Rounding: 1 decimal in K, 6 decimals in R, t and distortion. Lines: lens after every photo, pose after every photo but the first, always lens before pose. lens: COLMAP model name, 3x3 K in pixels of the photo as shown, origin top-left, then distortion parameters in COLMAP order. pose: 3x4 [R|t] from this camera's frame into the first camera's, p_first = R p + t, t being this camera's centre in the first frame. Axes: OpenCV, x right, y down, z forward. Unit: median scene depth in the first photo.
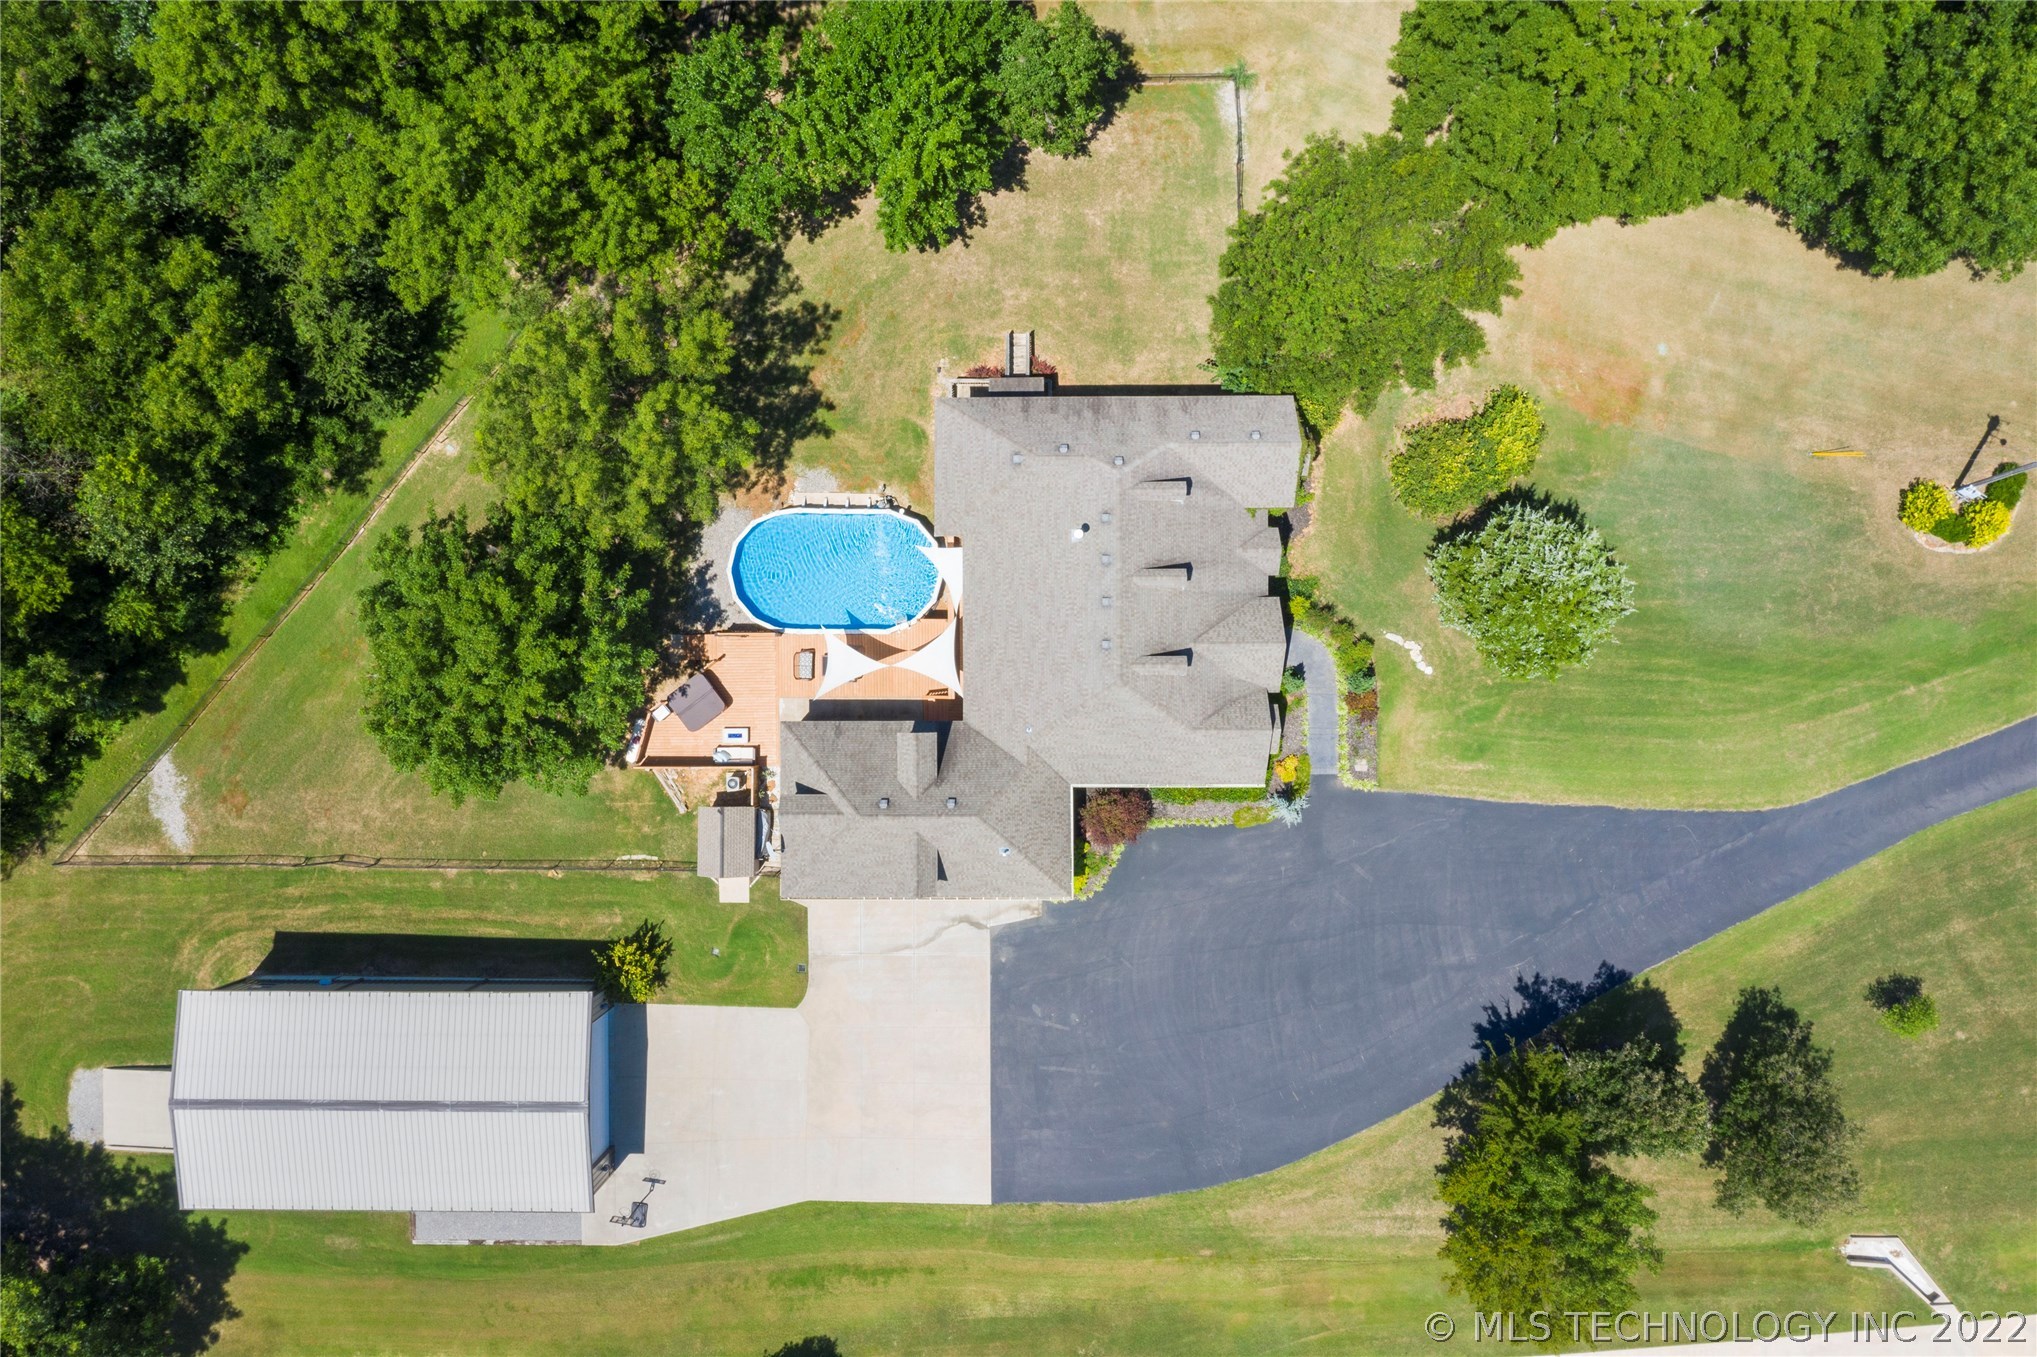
lens RADIAL K [[1612.8, 0, 1018.5], [0, 1612.8, 678.5], [0, 0, 1]] dist [-0.028473, 0.011256]
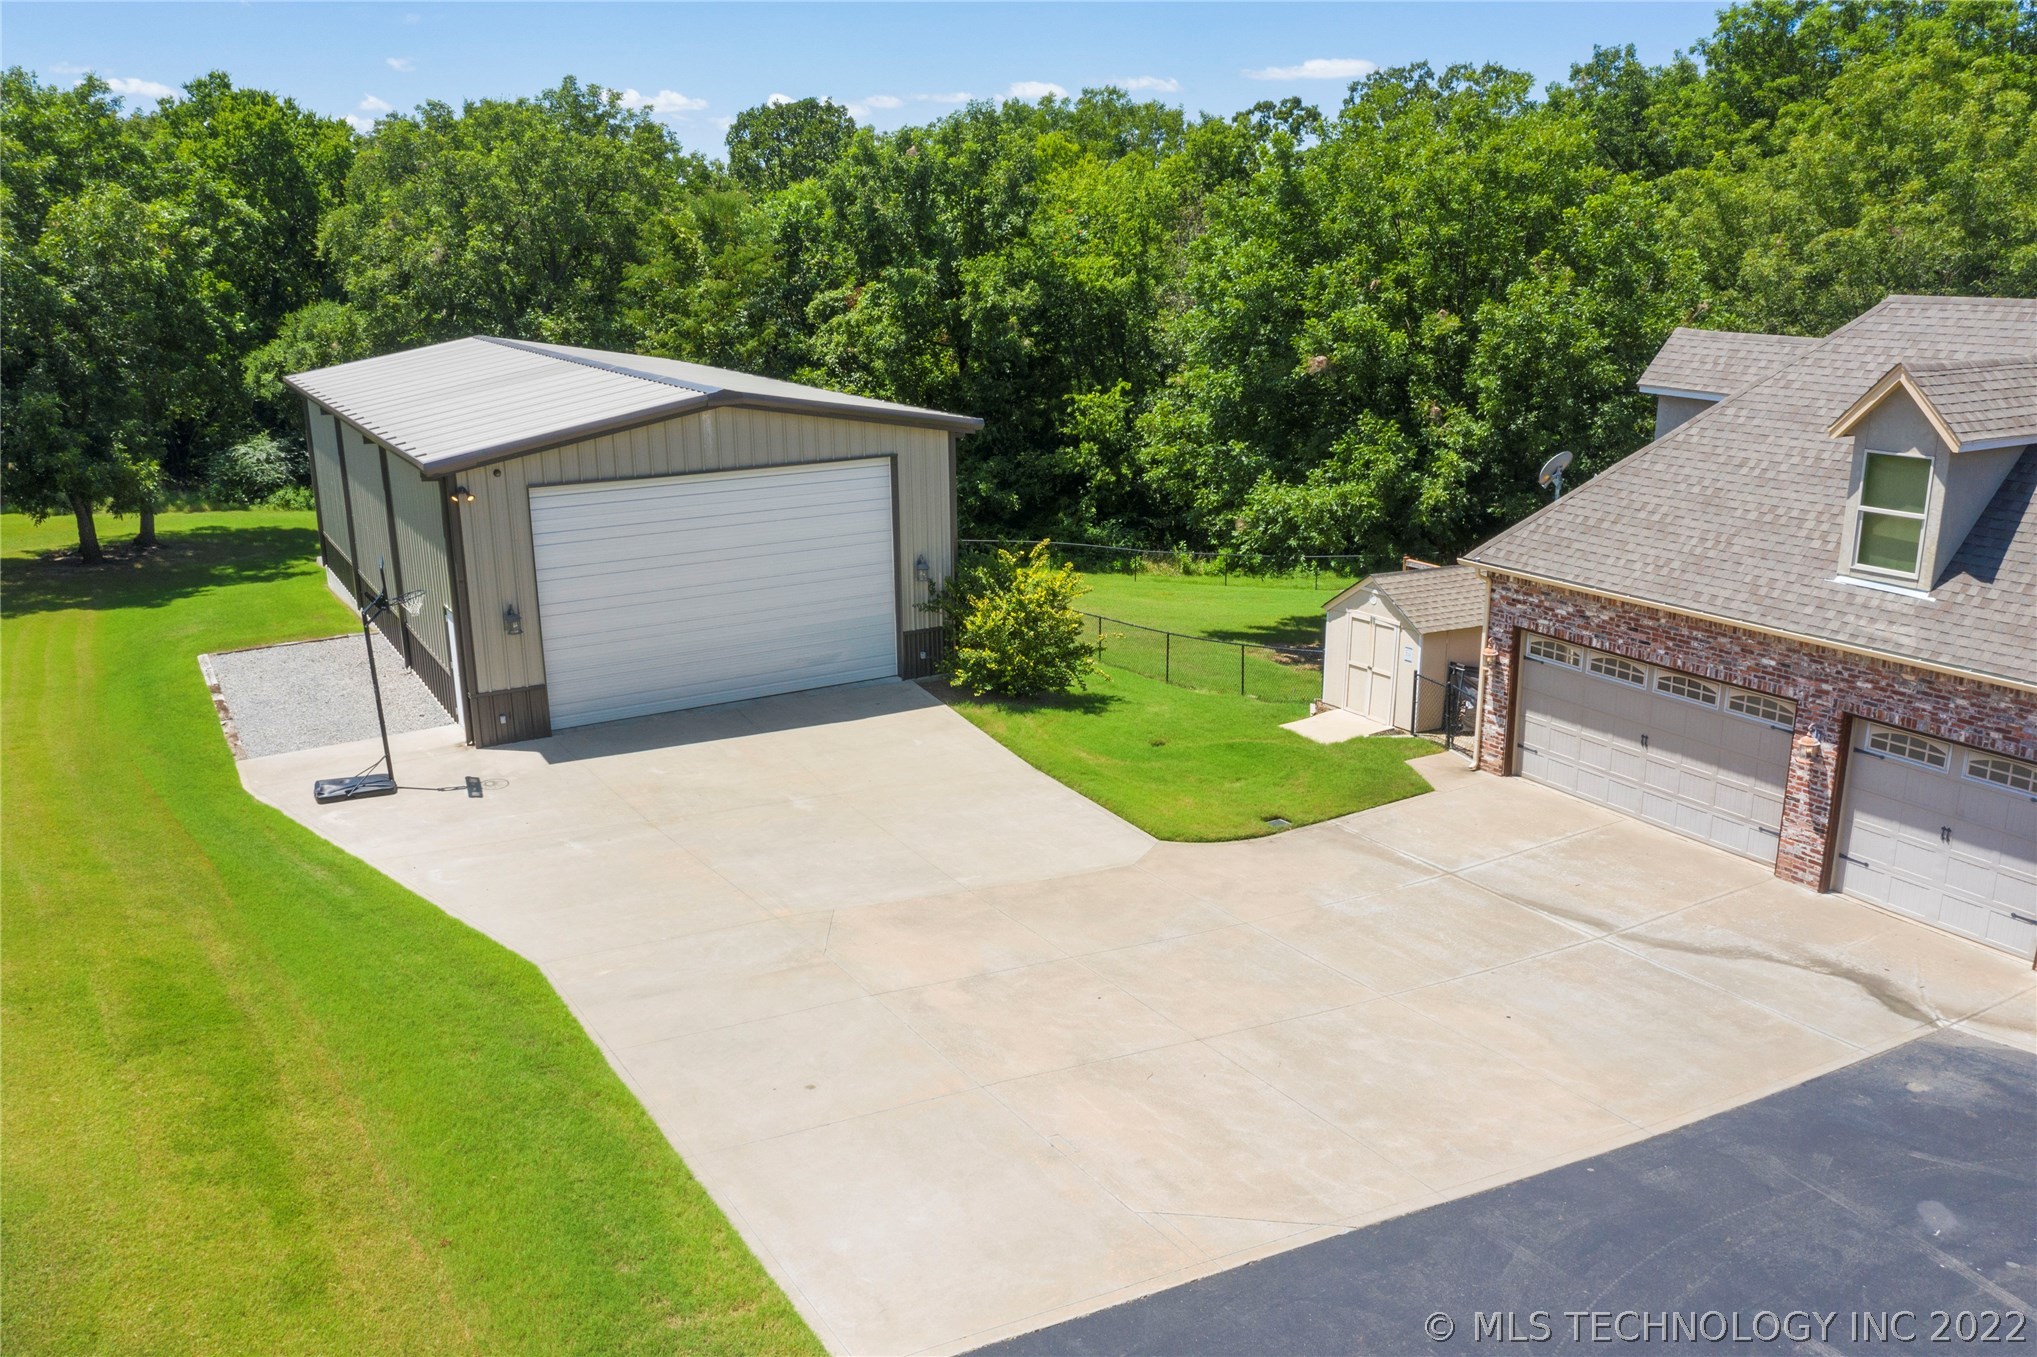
lens RADIAL K [[1612.8, 0, 1018.5], [0, 1612.8, 678.5], [0, 0, 1]] dist [-0.028473, 0.011256]
pose [[0.495636, 0.249423, -0.831945, 0.093778], [-0.868519, 0.137474, -0.476210, 0.371053], [-0.004407, 0.958587, 0.284766, 0.890816]]
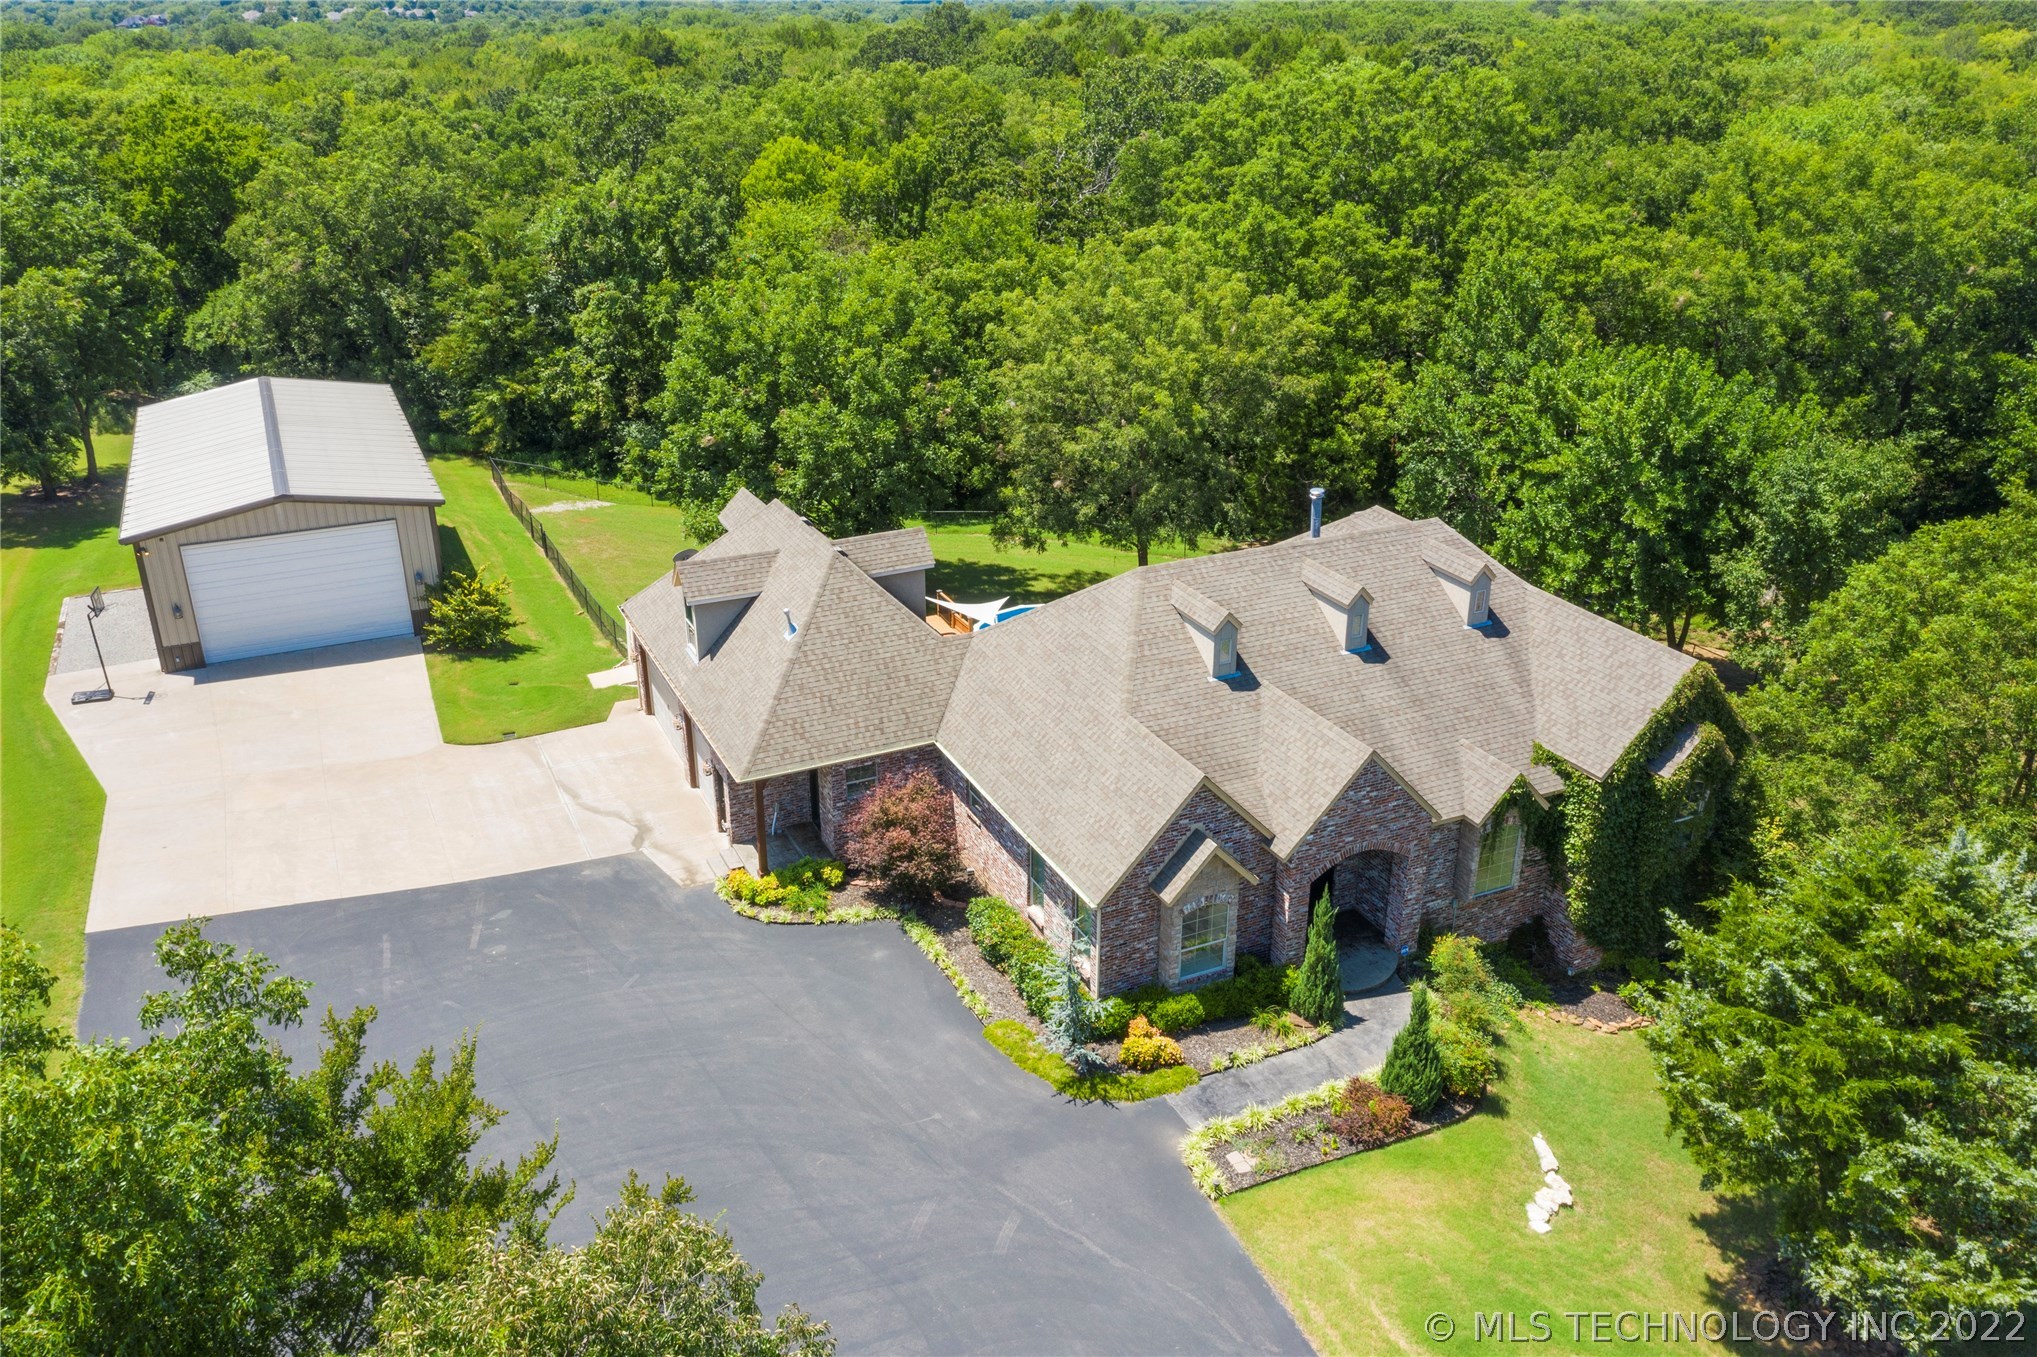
lens RADIAL K [[1612.8, 0, 1018.5], [0, 1612.8, 678.5], [0, 0, 1]] dist [-0.028473, 0.011256]
pose [[0.421152, 0.379655, -0.823707, 0.473725], [-0.906869, 0.161445, -0.389260, 0.244017], [-0.014801, 0.910932, 0.412291, 0.716764]]
